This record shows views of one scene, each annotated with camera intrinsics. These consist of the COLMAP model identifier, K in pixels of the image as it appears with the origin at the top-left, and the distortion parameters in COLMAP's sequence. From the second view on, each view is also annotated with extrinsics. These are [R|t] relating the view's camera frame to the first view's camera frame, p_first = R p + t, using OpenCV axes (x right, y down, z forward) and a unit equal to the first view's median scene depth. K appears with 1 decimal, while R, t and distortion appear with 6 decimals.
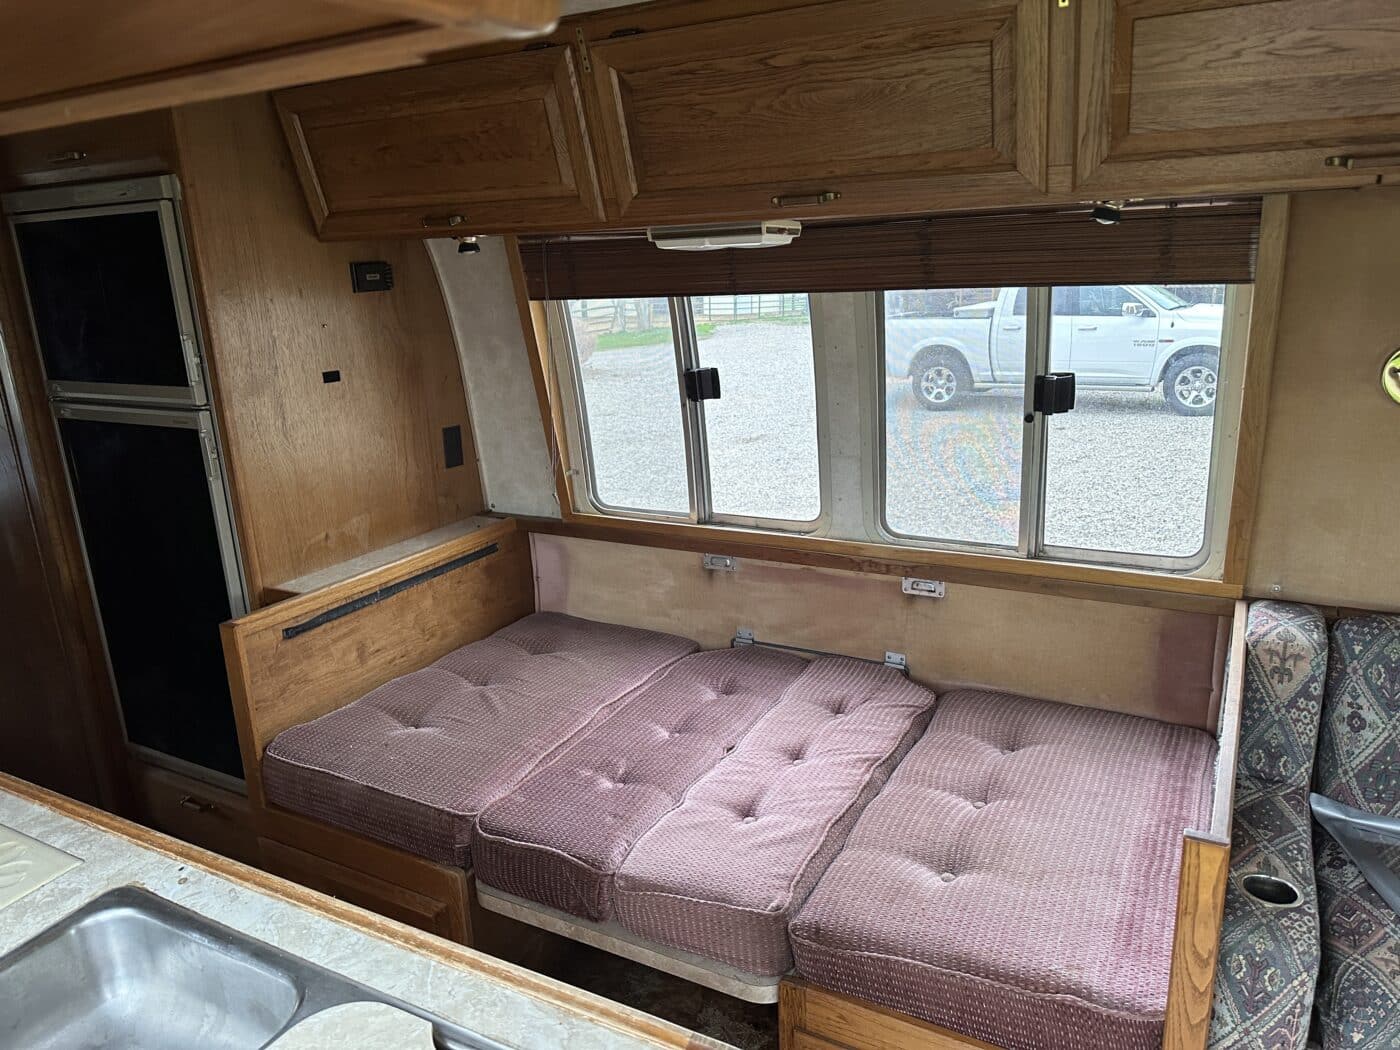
lens RADIAL K [[973.4, 0, 704.9], [0, 973.4, 526.2], [0, 0, 1]] dist [-0.003077, -0.008815]
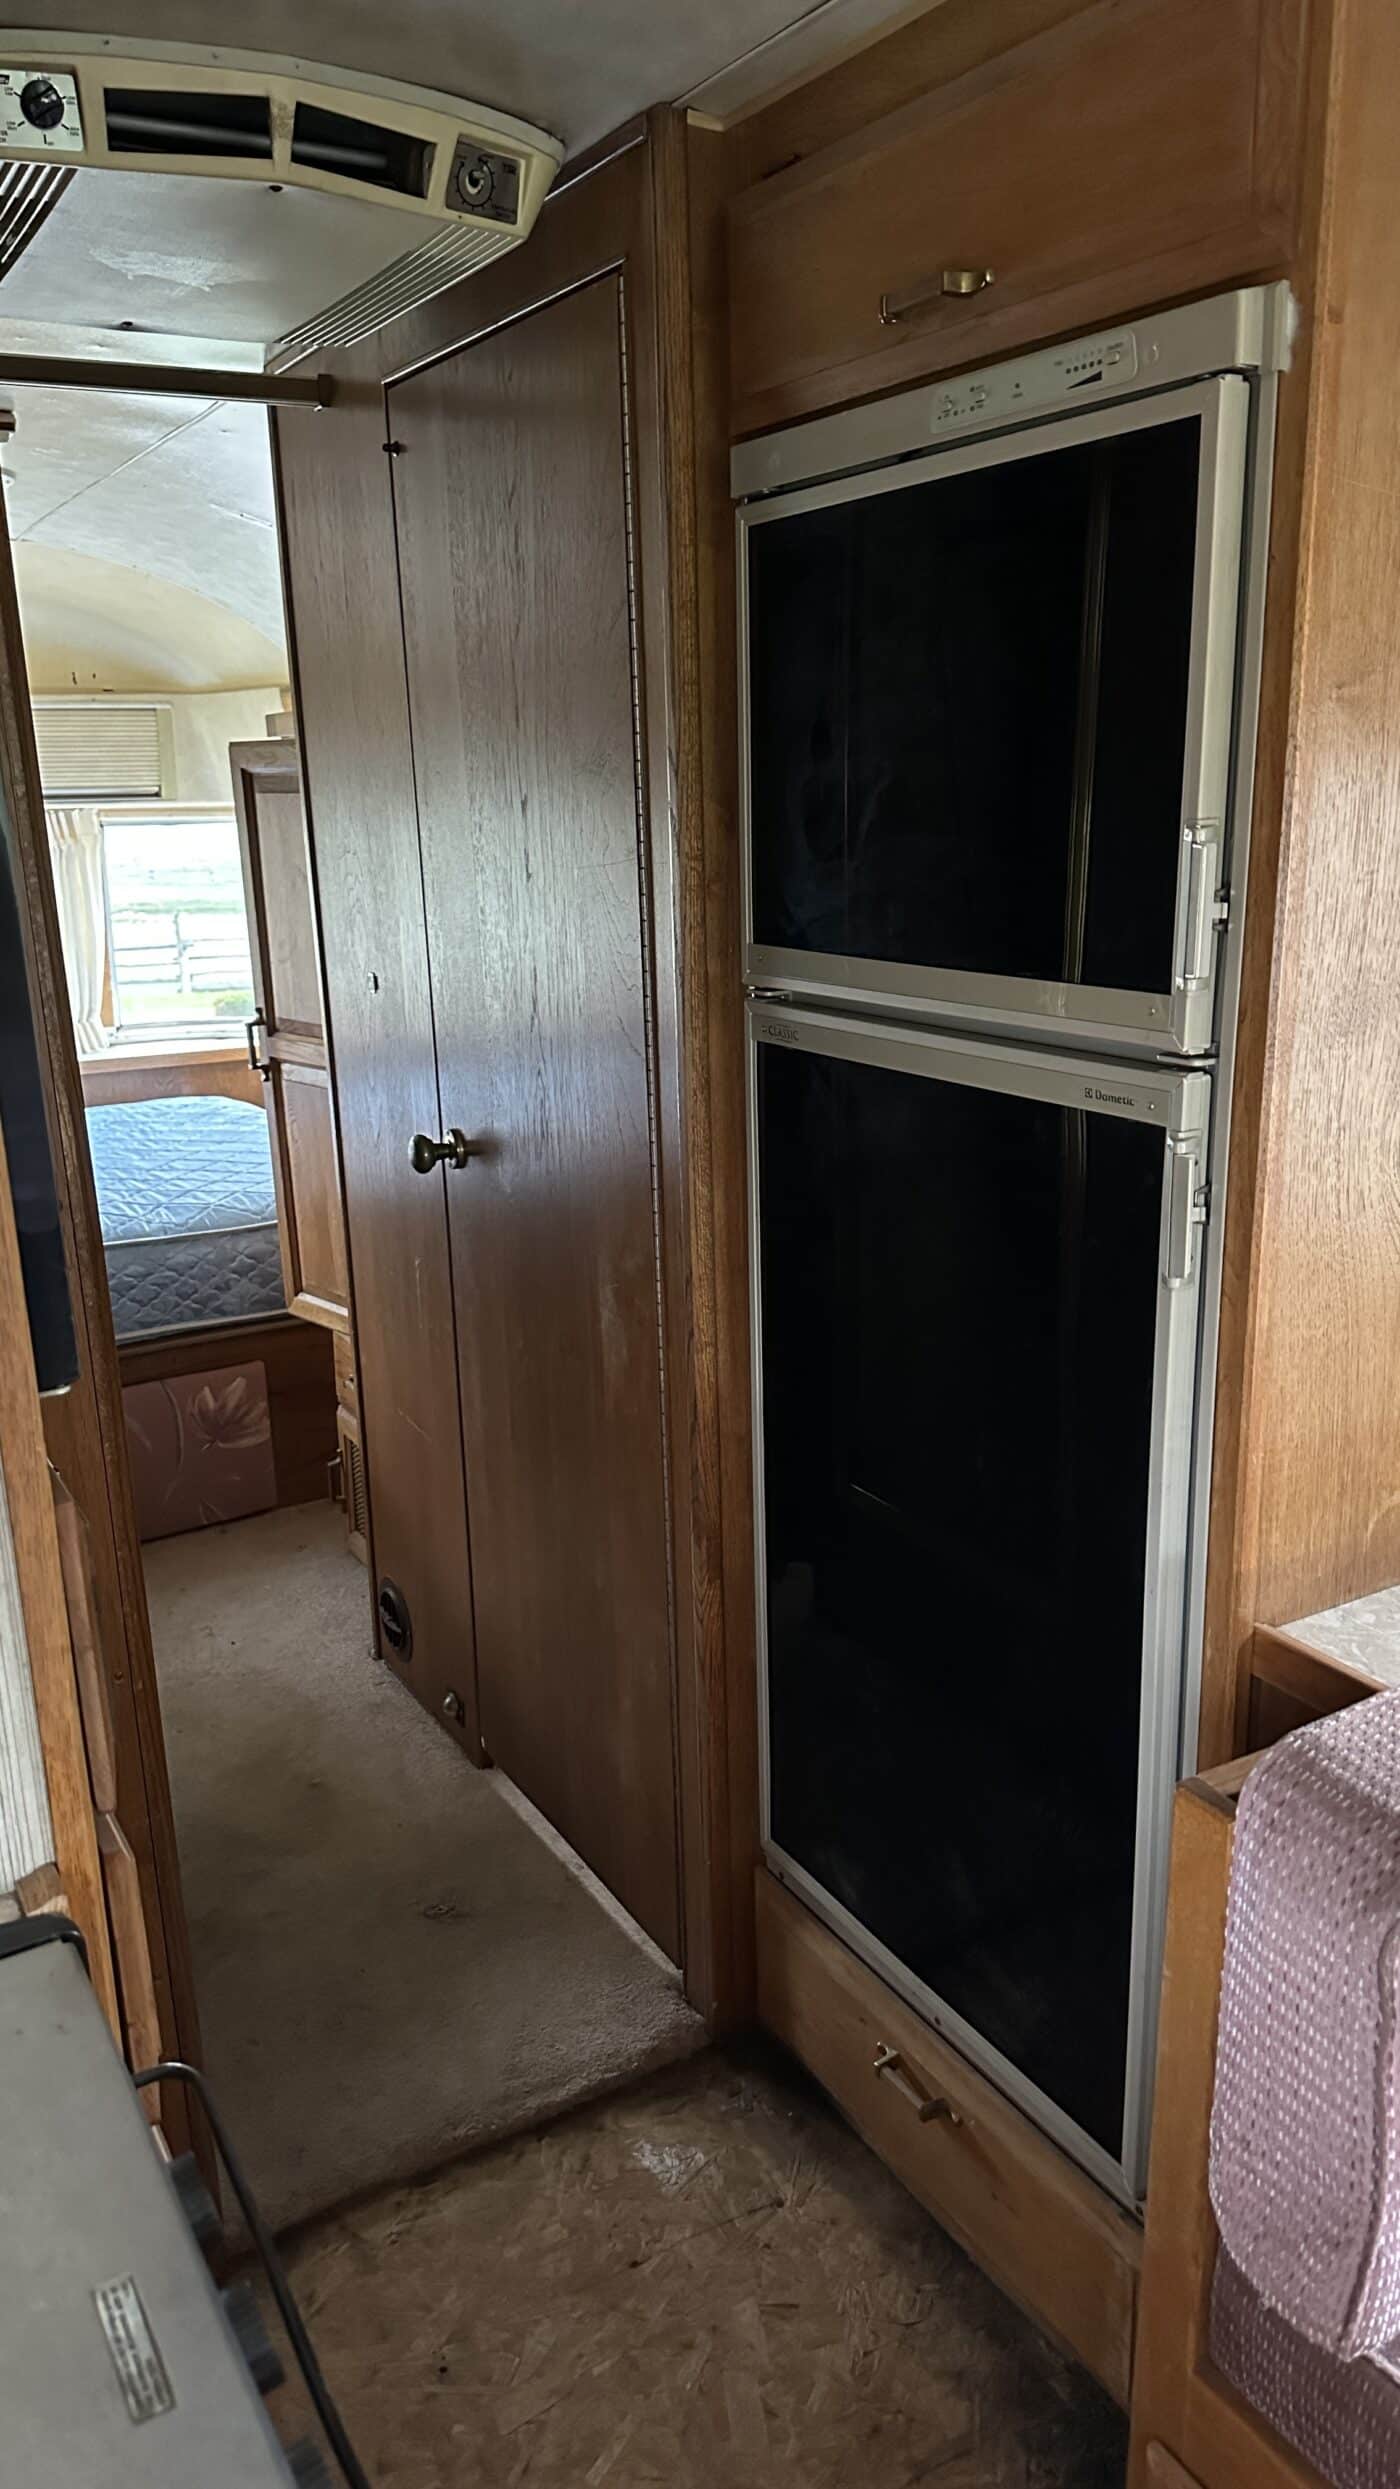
lens RADIAL K [[1748.1, 0, 697.2], [0, 1748.1, 1250.4], [0, 0, 1]] dist [0.006739, 0.000056]
pose [[0.850392, 0.153507, -0.503258, -0.353587], [-0.149538, 0.987563, 0.048547, -0.063885], [0.504452, 0.033972, 0.862771, 0.421186]]
